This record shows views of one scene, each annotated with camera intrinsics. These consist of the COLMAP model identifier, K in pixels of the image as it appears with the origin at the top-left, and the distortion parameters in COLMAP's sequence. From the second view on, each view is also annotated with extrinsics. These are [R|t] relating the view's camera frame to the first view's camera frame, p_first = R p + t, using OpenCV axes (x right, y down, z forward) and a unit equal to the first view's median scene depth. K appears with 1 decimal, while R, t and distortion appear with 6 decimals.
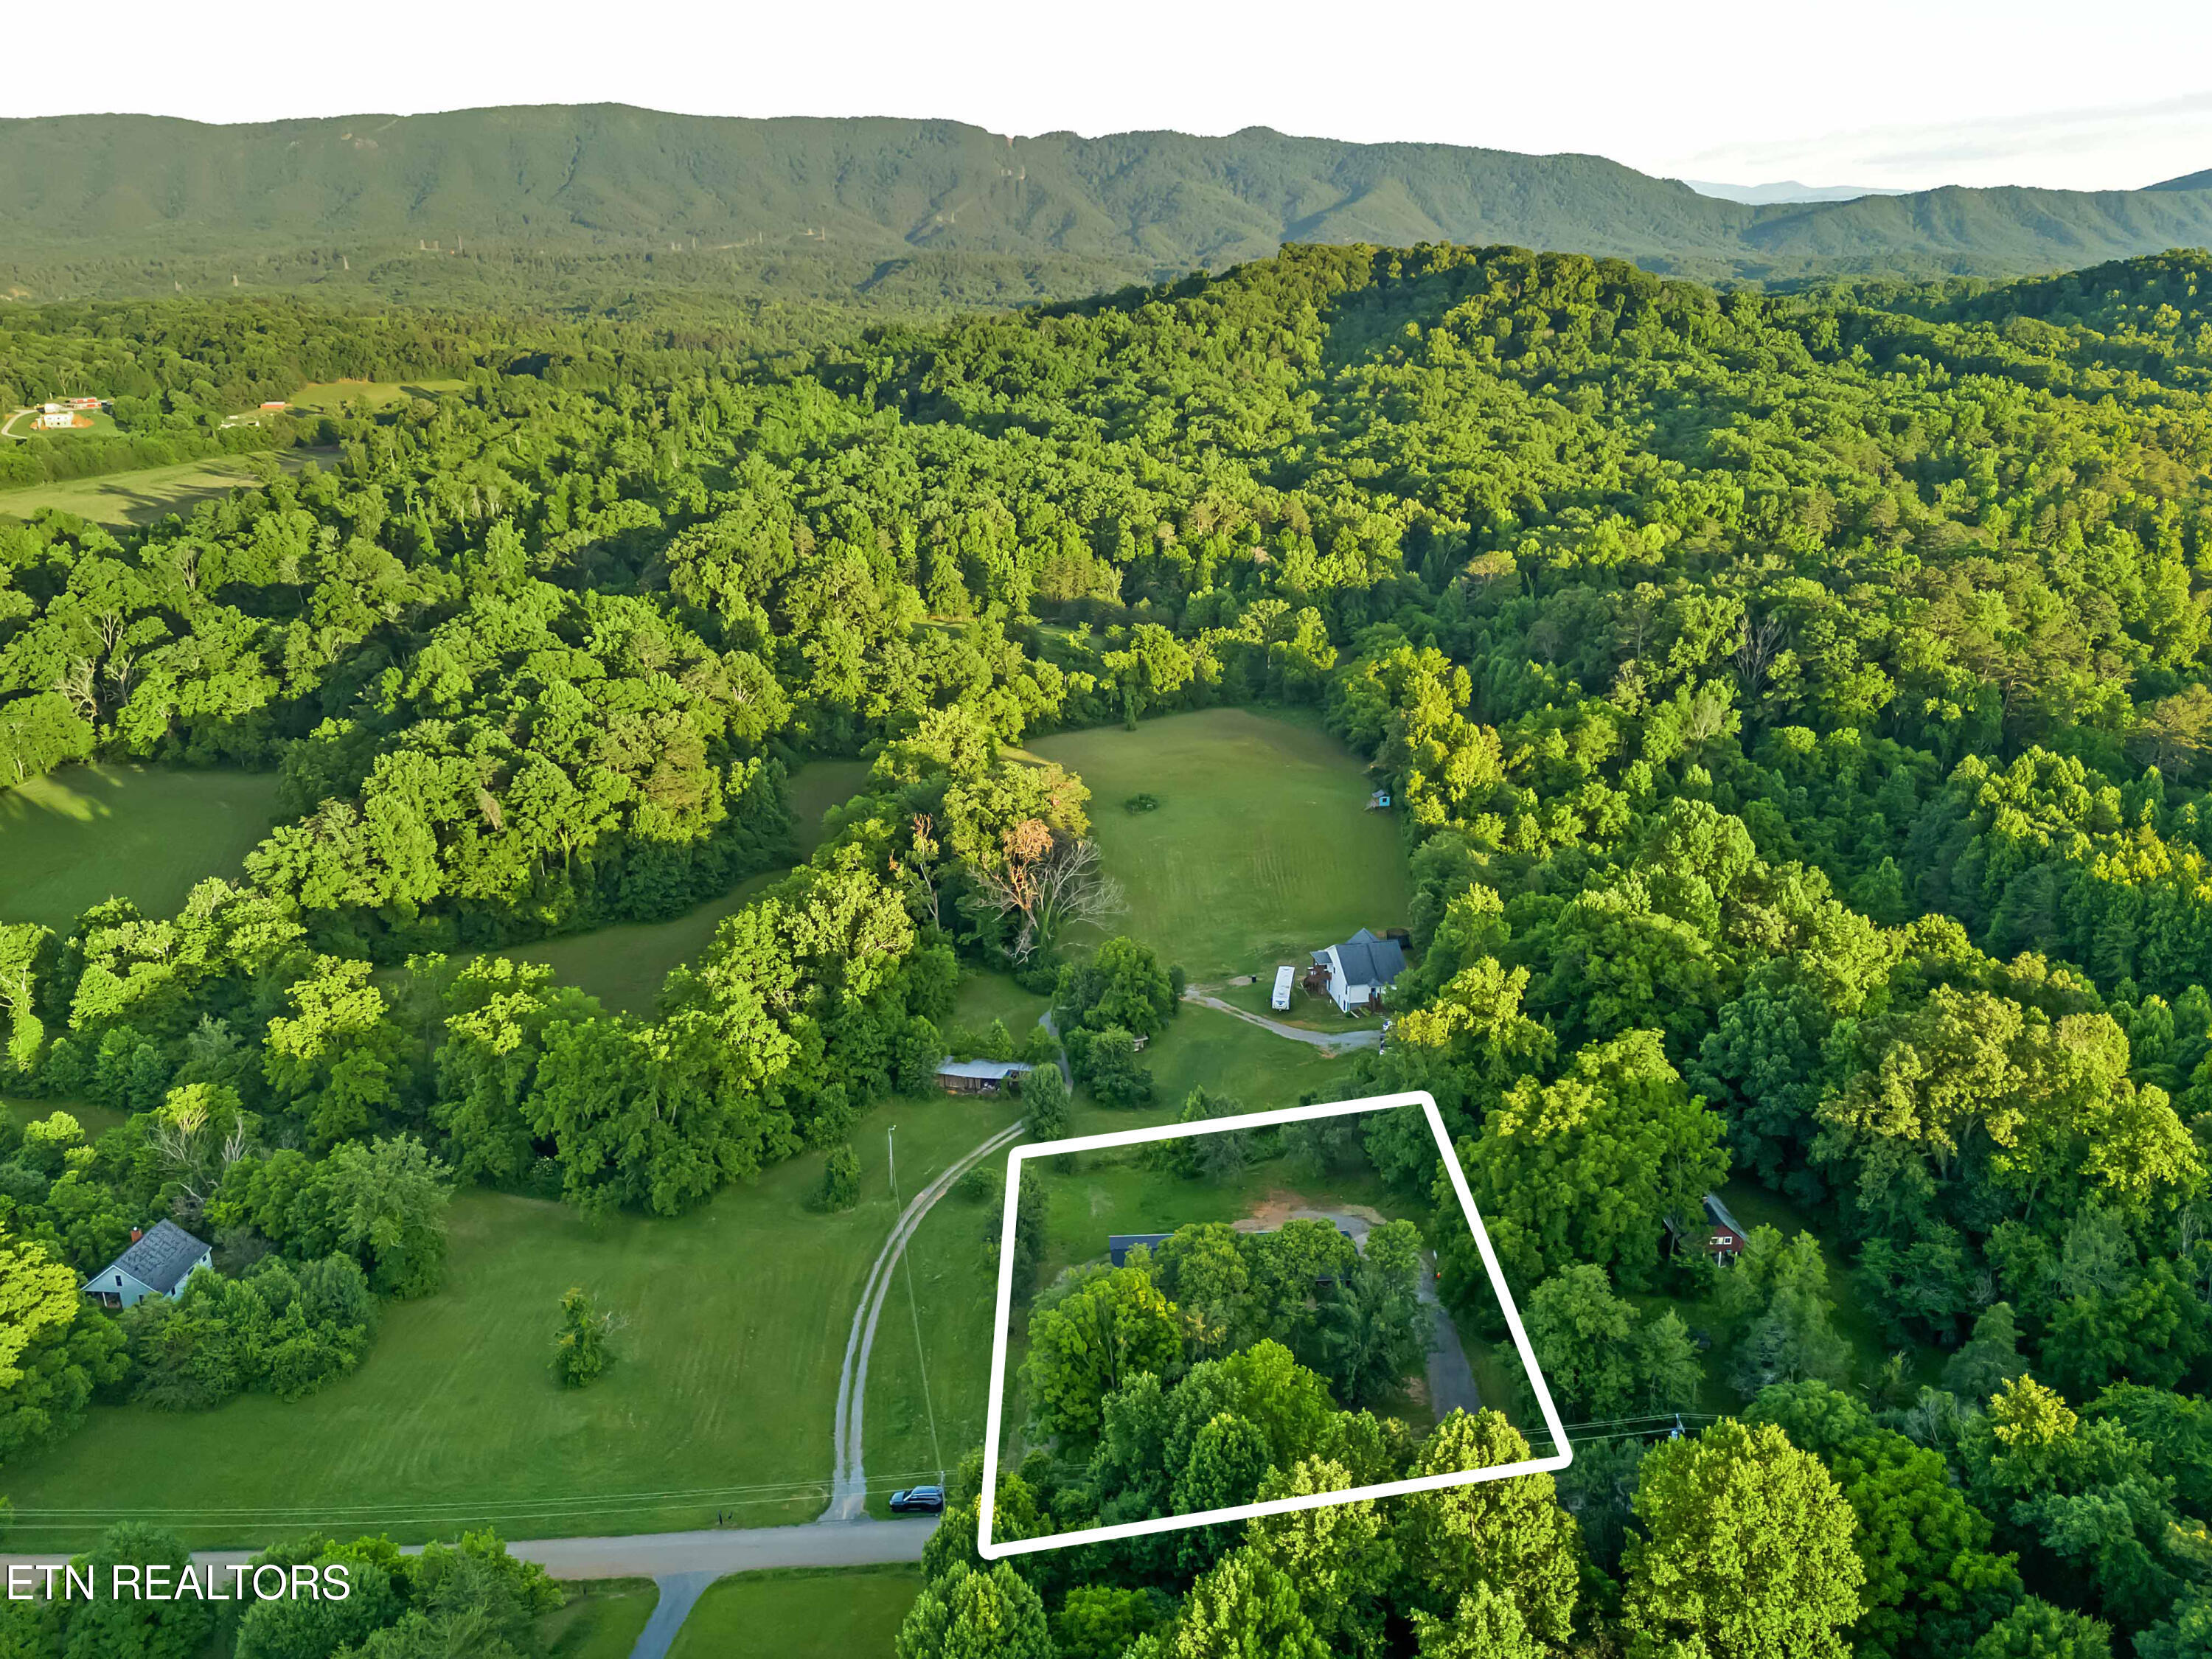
lens RADIAL K [[1667.6, 0, 1111.5], [0, 1667.6, 827.4], [0, 0, 1]] dist [0.044152, -0.038603]
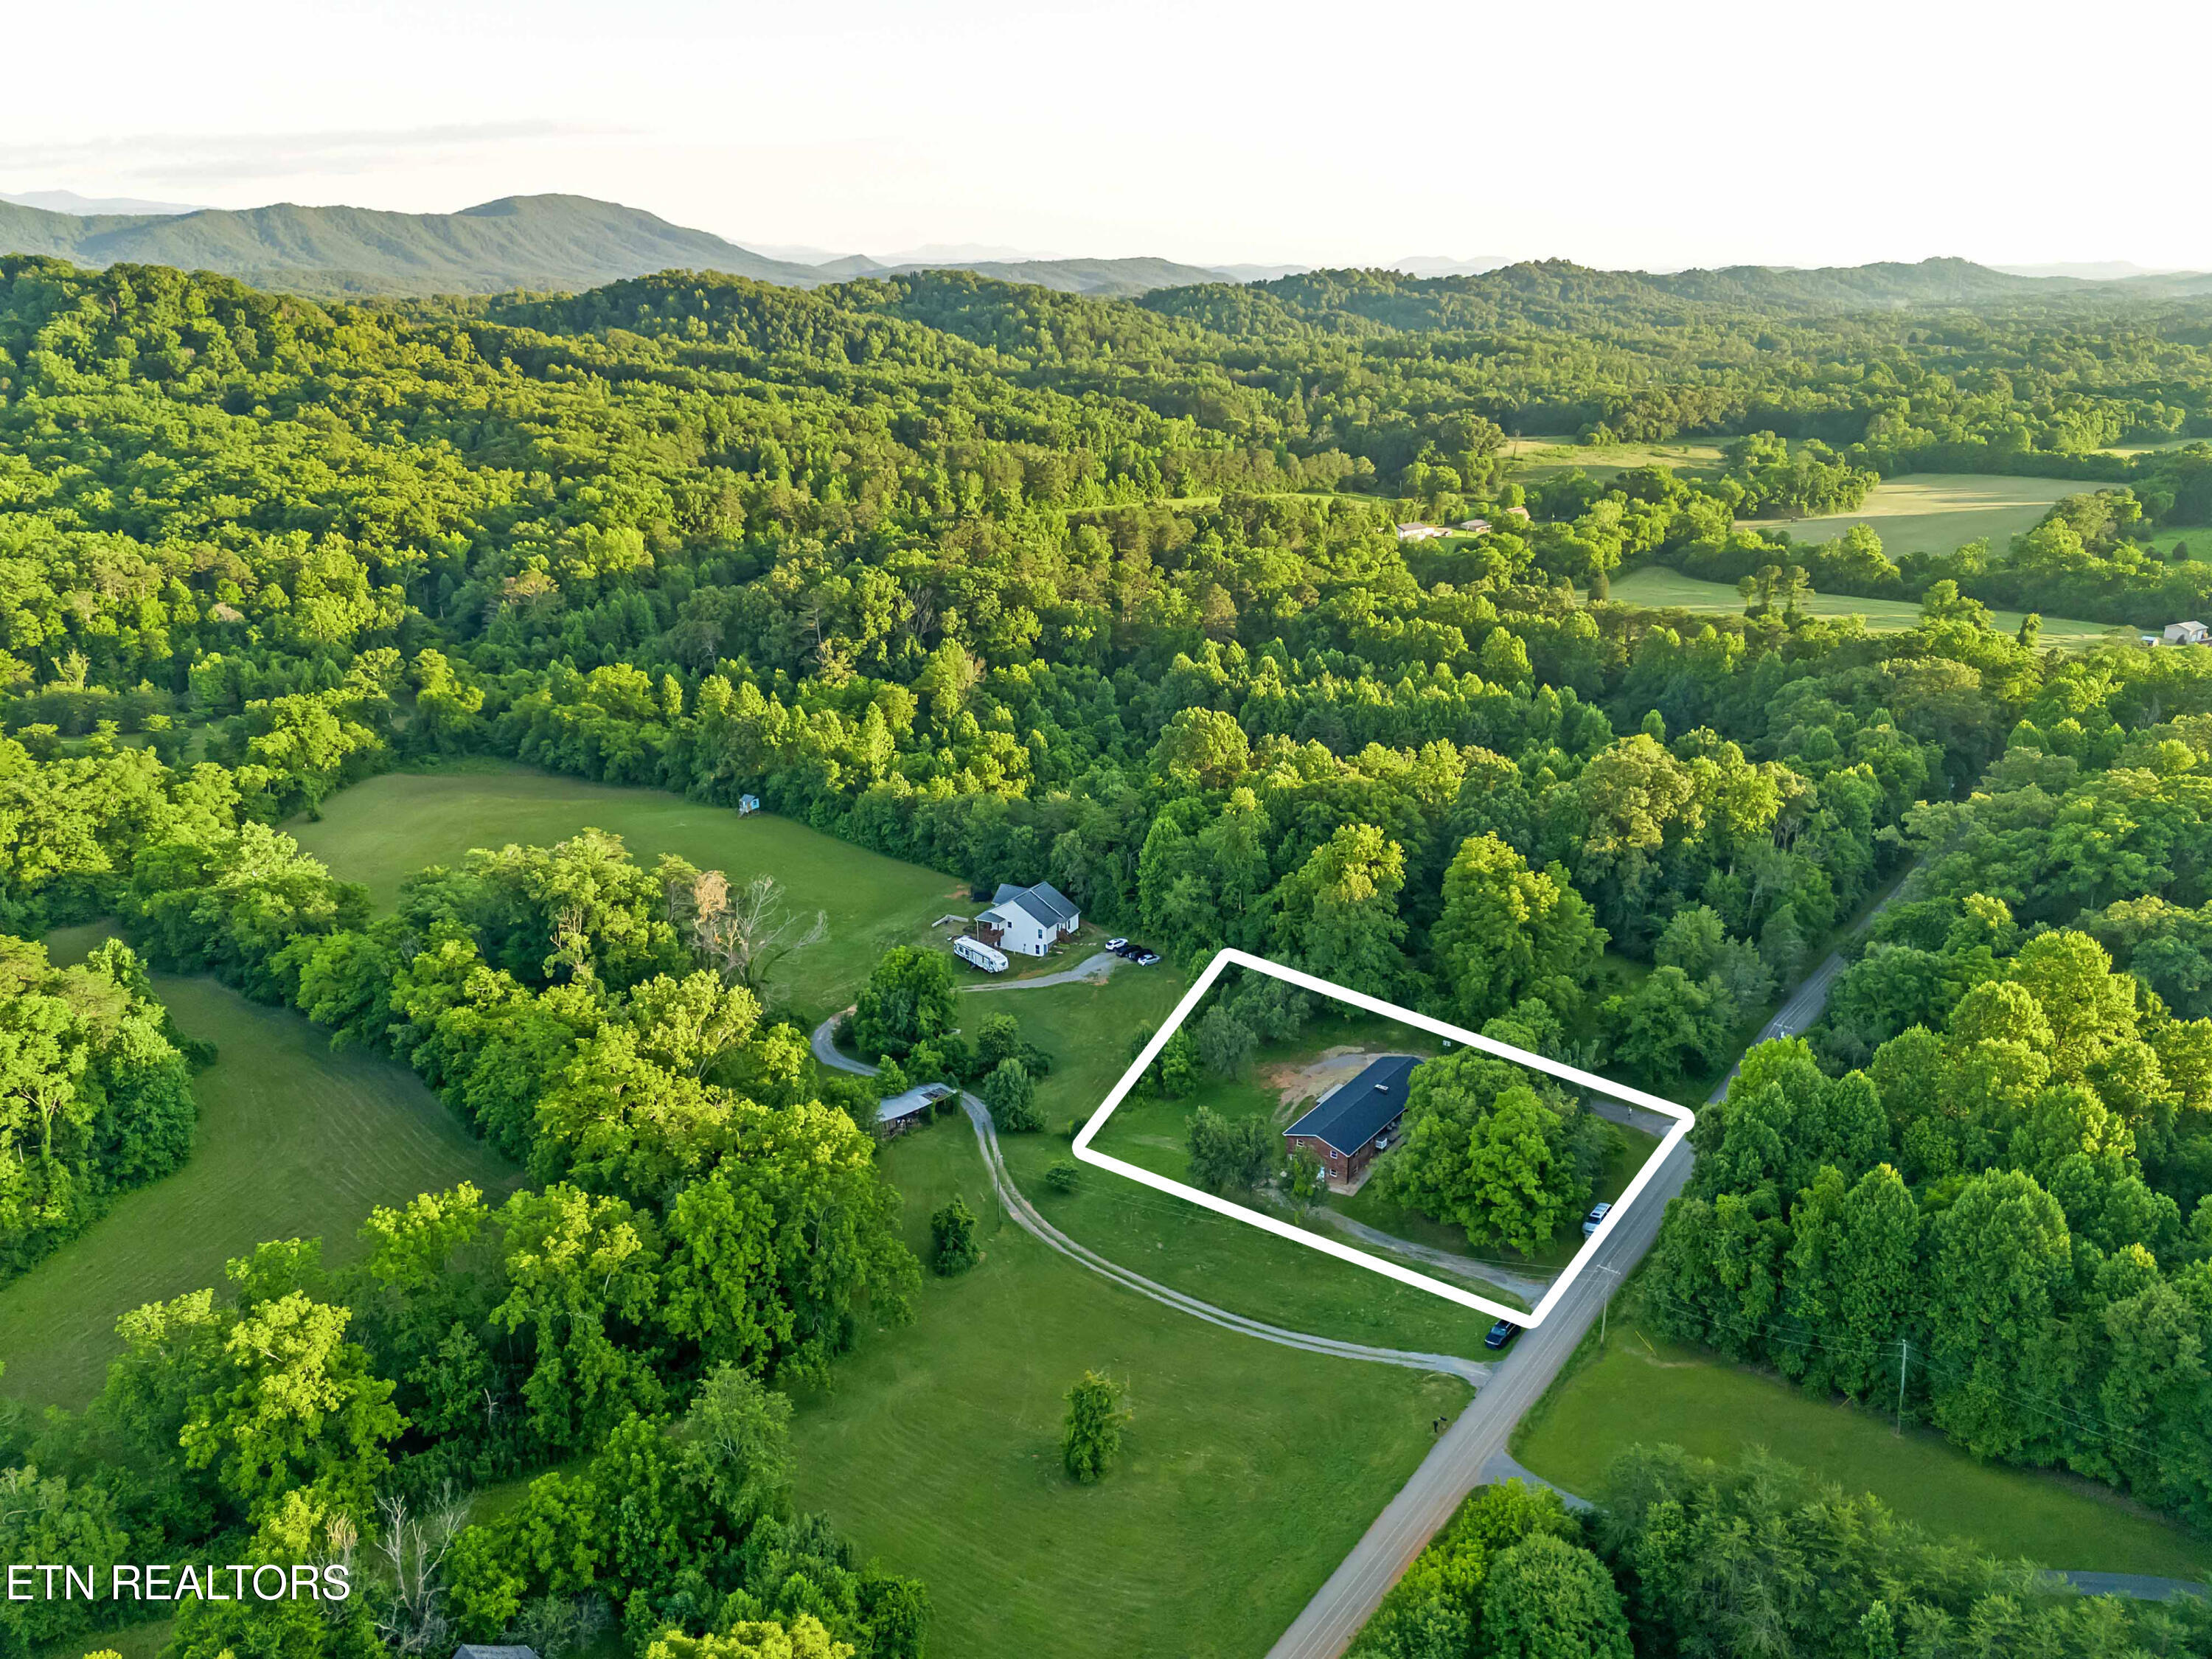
lens RADIAL K [[1667.6, 0, 1112.6], [0, 1667.6, 832.3], [0, 0, 1]] dist [0.044152, -0.038603]
pose [[0.625372, -0.243875, 0.741239, -0.283587], [0.248641, 0.962673, 0.106954, -0.033193], [-0.739654, 0.117417, 0.662665, 0.104013]]
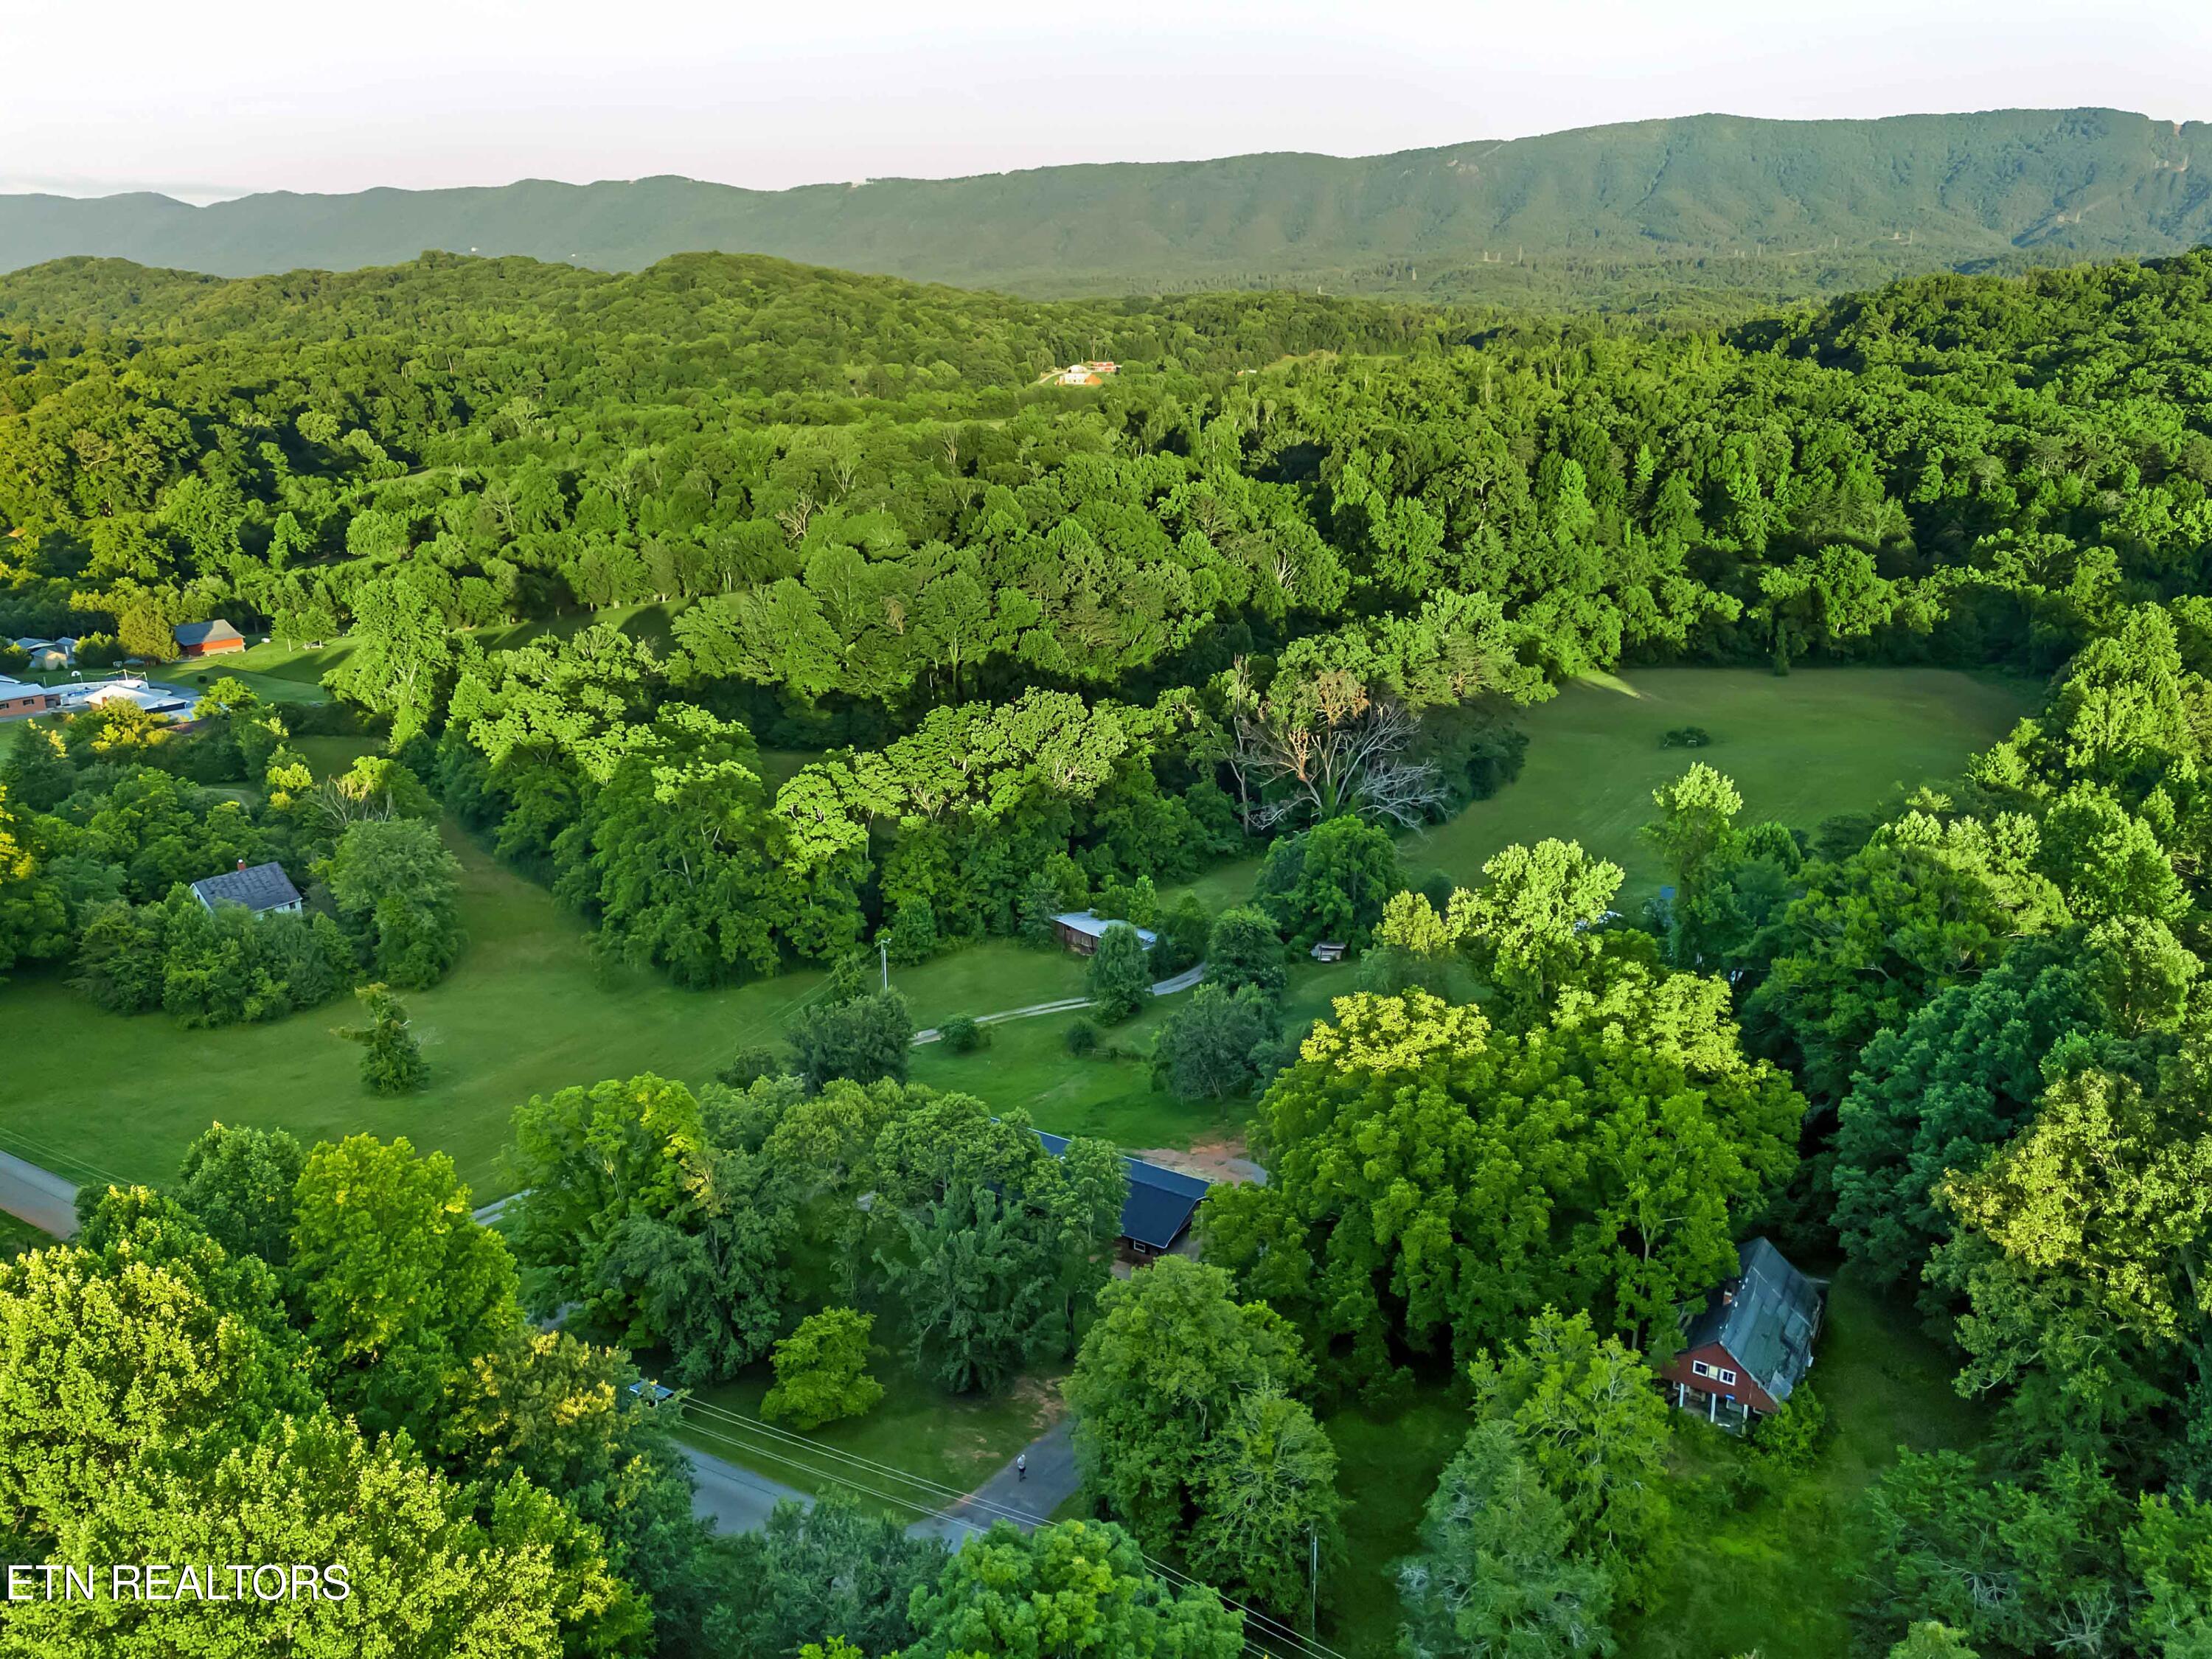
lens RADIAL K [[1667.6, 0, 1107.7], [0, 1667.6, 823.2], [0, 0, 1]] dist [0.044152, -0.038603]
pose [[0.830149, 0.167954, -0.531642, 0.135703], [-0.173901, 0.983978, 0.039312, 0.025420], [0.529727, 0.059818, 0.846056, 0.131363]]
